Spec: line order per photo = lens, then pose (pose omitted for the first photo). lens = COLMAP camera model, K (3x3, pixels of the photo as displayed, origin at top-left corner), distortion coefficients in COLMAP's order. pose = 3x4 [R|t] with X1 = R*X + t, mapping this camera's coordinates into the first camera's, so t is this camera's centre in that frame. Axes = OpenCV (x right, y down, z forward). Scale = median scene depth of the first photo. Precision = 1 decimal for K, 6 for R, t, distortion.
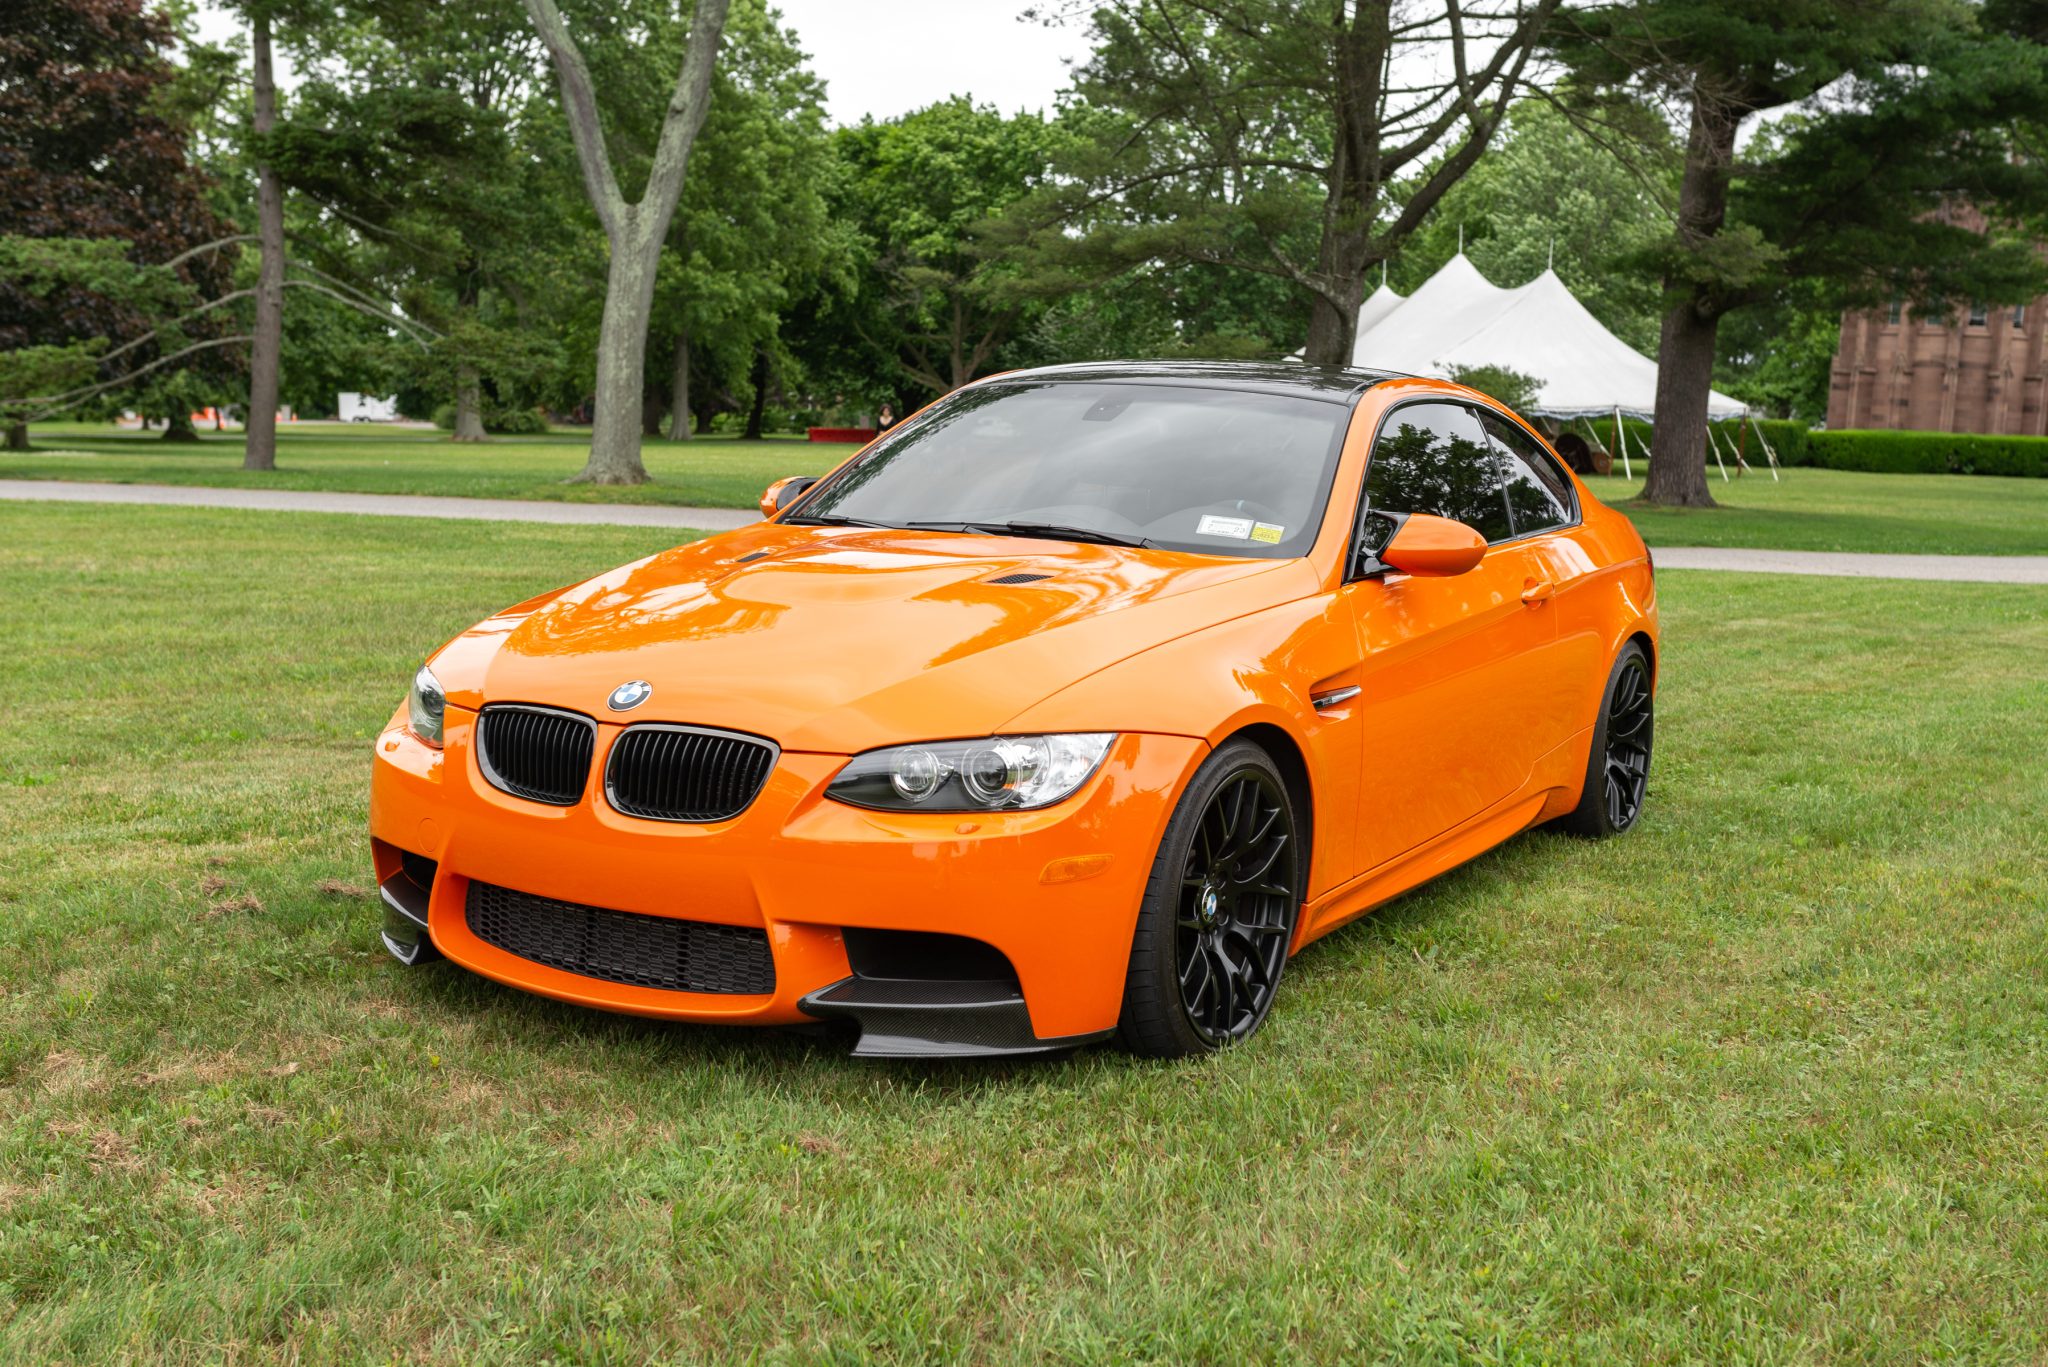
lens RADIAL K [[2194.0, 0, 1083.6], [0, 2194.0, 734.9], [0, 0, 1]] dist [0.018124, 0.007916]
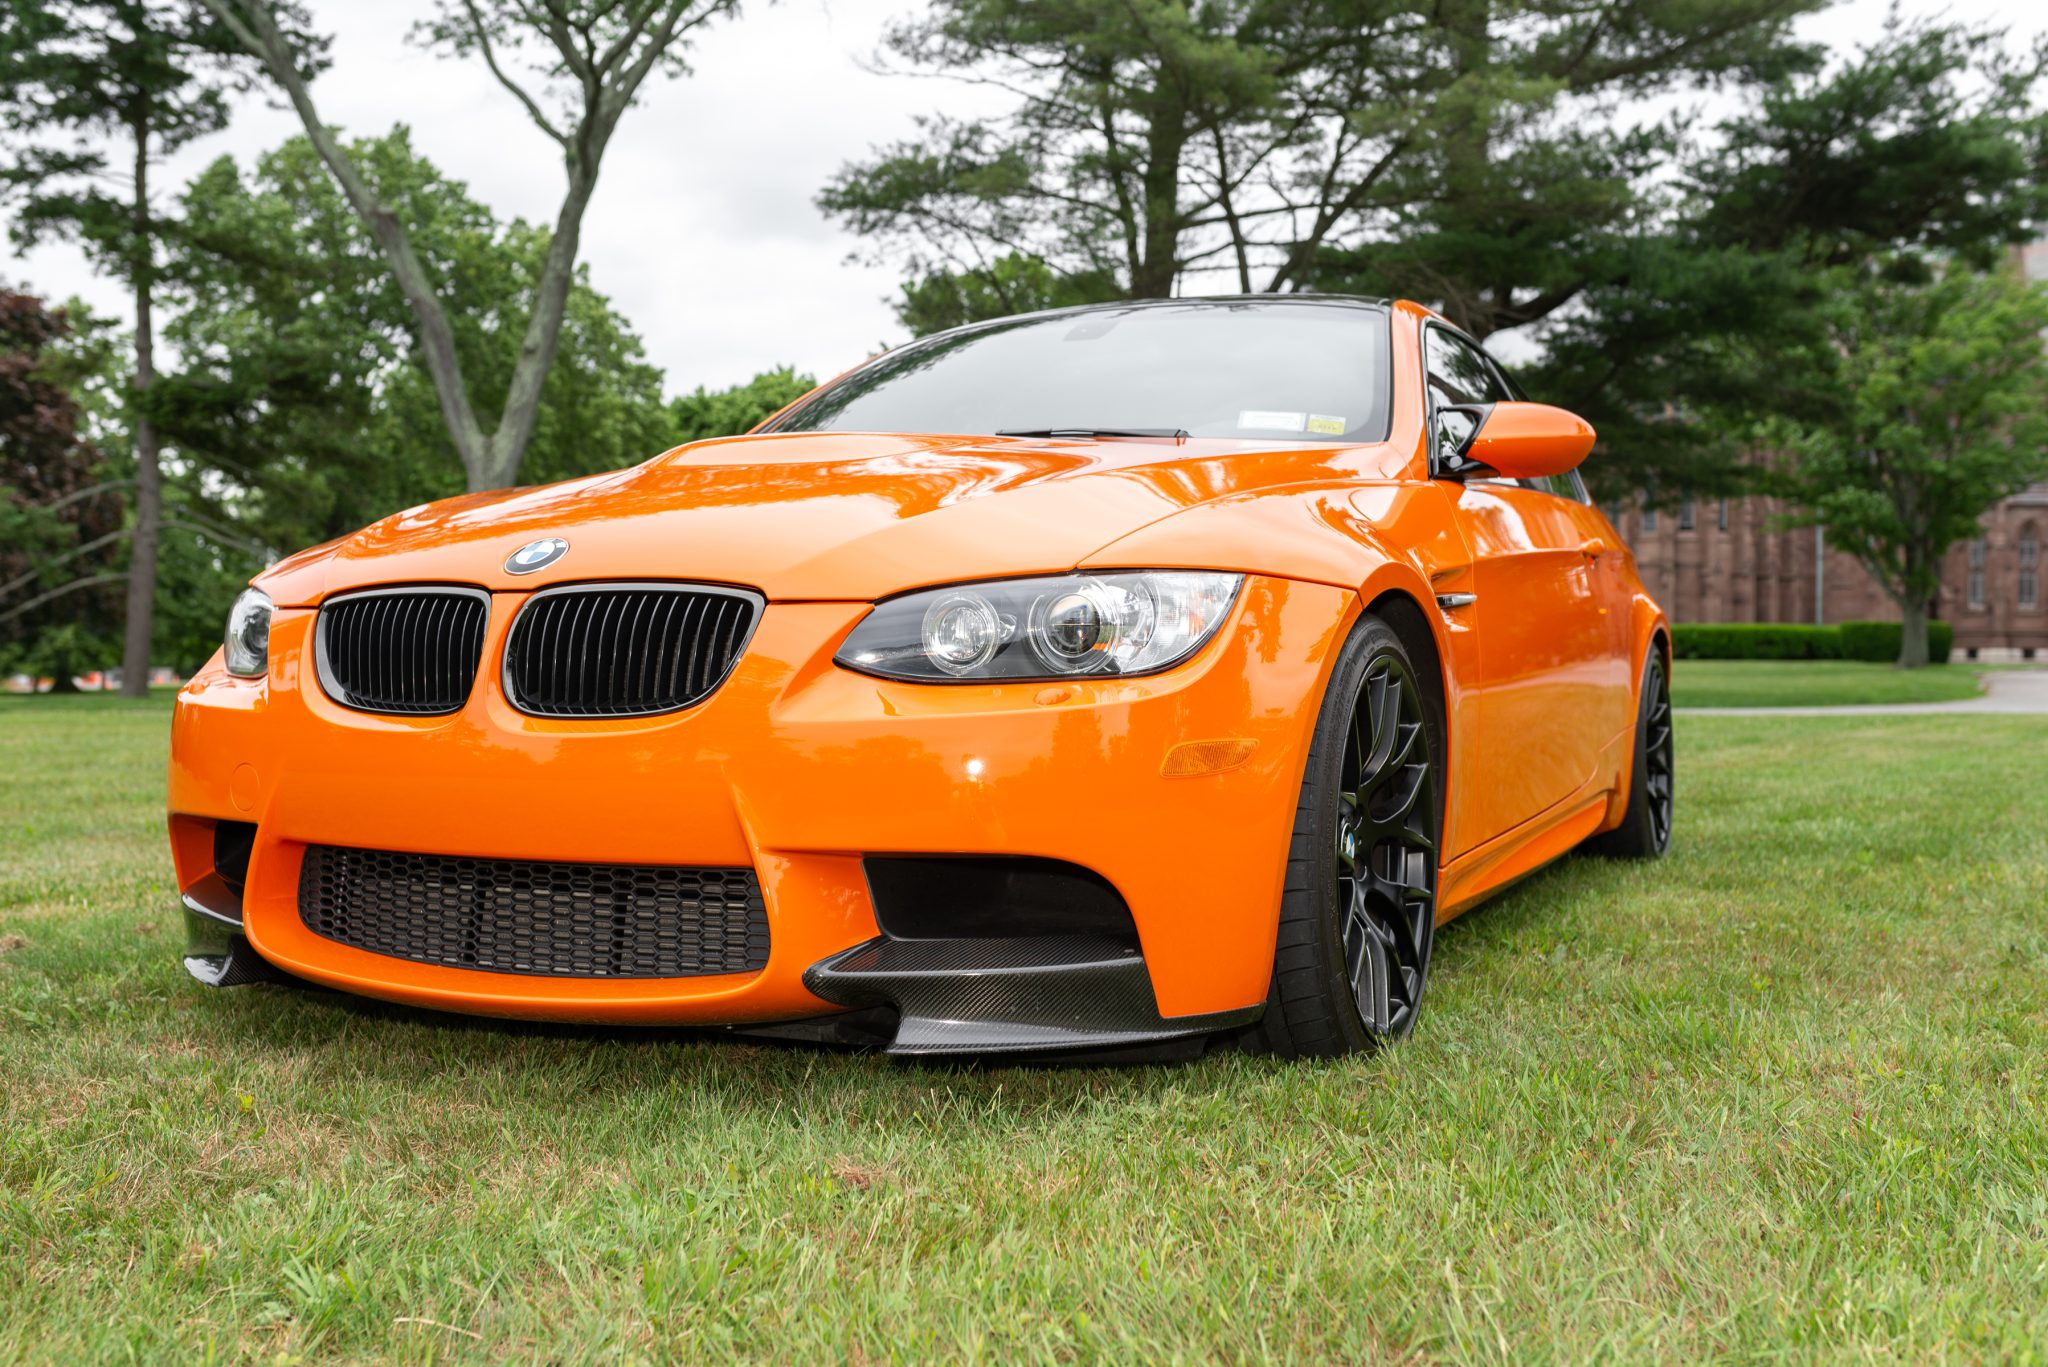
lens RADIAL K [[1950.8, 0, 983.1], [0, 1950.8, 676.1], [0, 0, 1]] dist [0.023299, 0.012442]
pose [[0.998182, -0.036776, 0.047752, -0.076768], [0.042892, 0.990037, -0.134118, 0.086614], [-0.042344, 0.135922, 0.989814, 0.307372]]
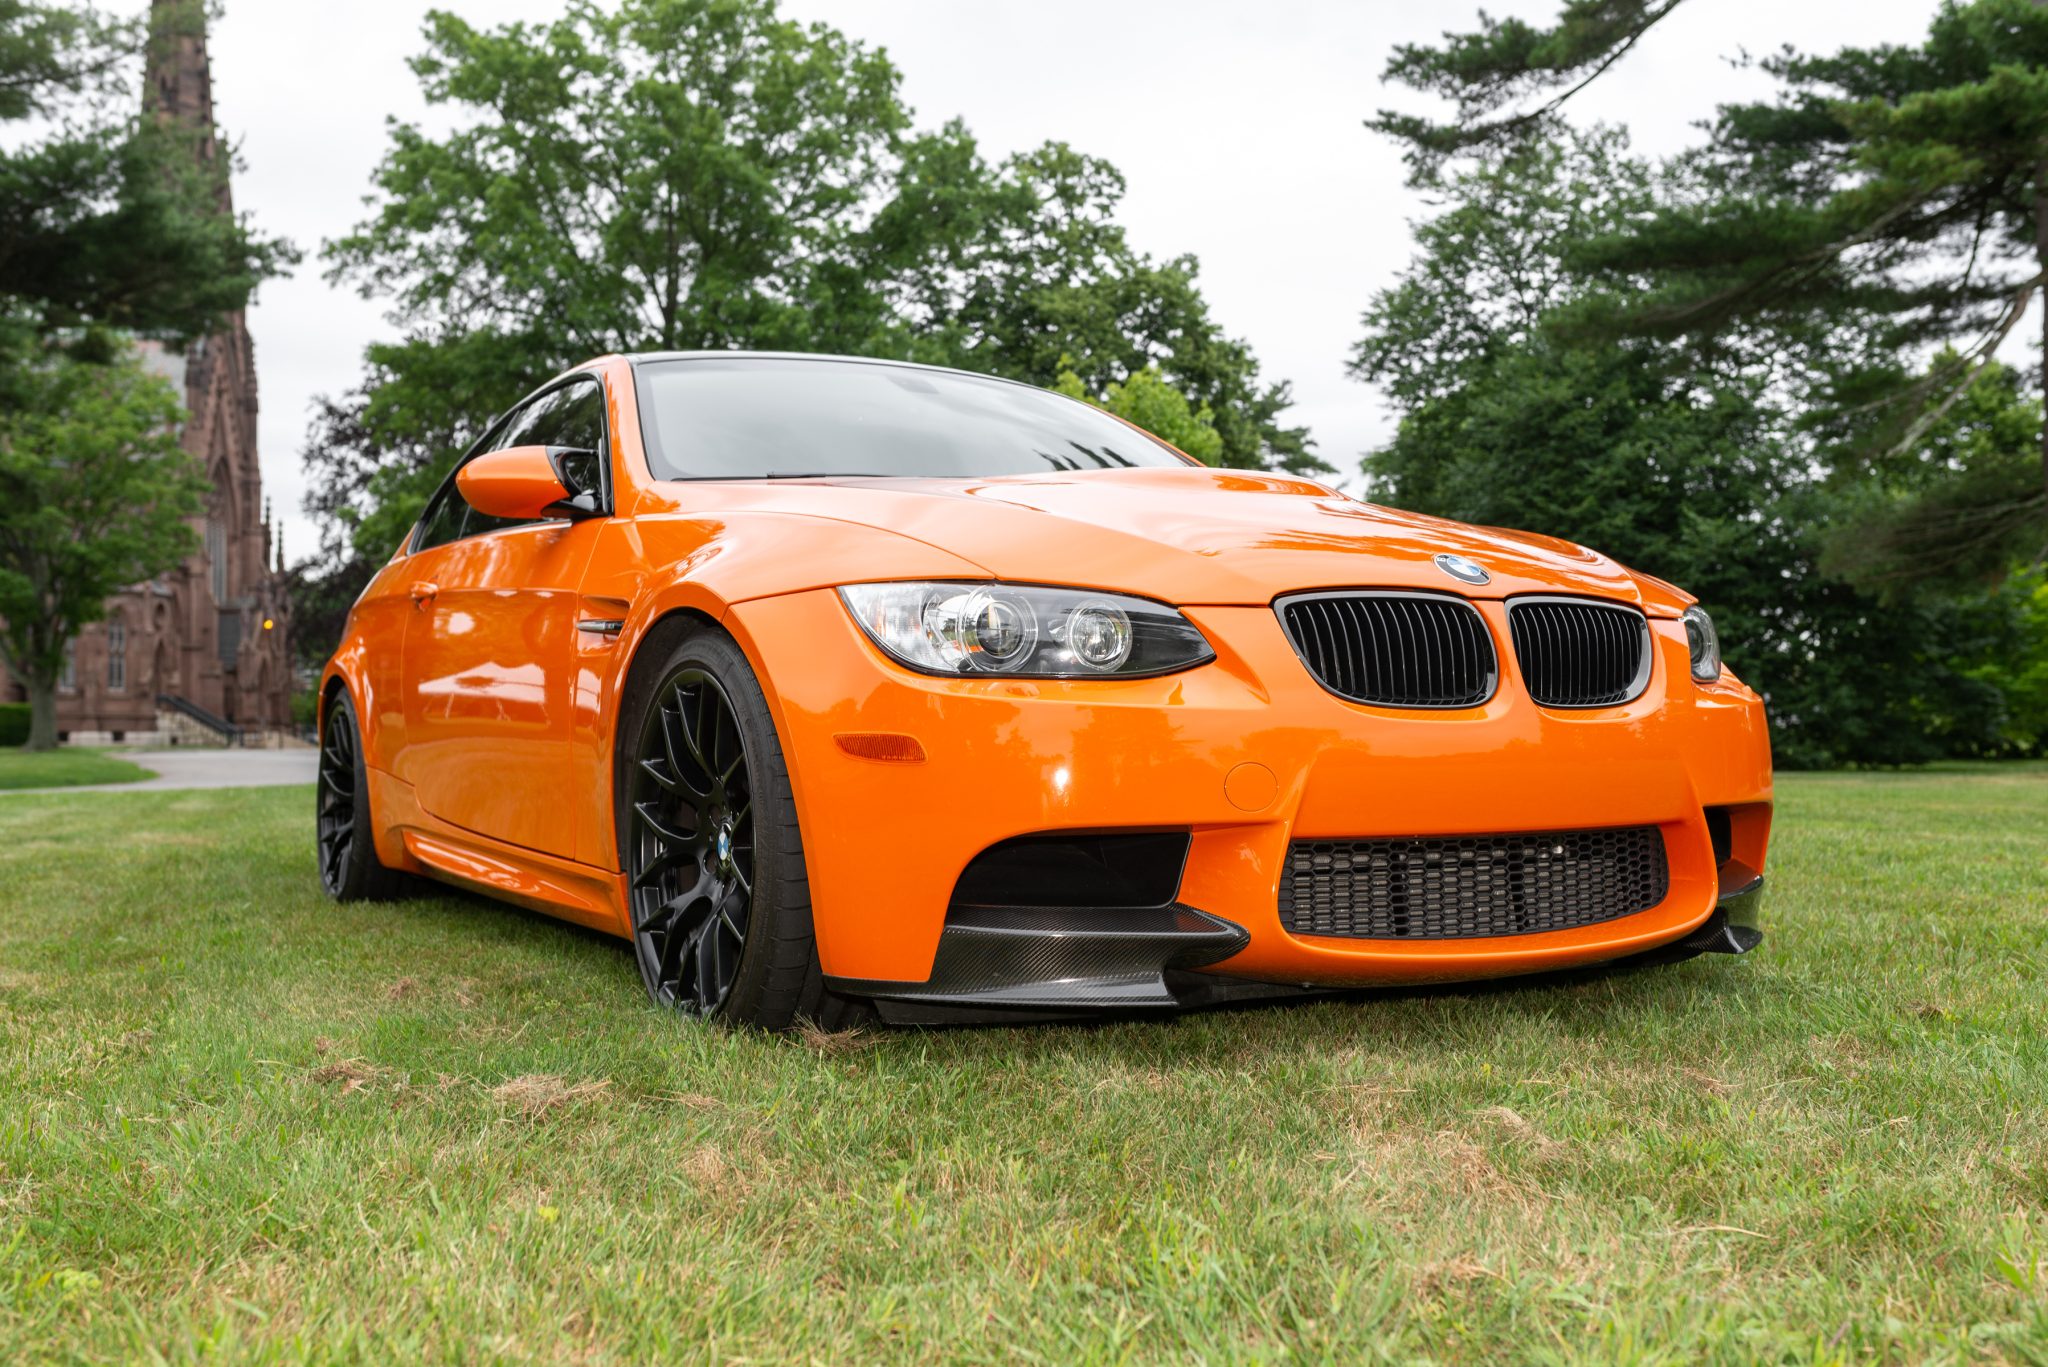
lens RADIAL K [[1993.3, 0, 1024.0], [0, 1993.3, 683.5], [0, 0, 1]] dist [-0.005433, 0.026729]
pose [[0.519197, -0.021452, 0.854385, -0.717692], [0.154936, 0.985483, -0.069409, 0.040061], [-0.840493, 0.168412, 0.514984, 0.610900]]
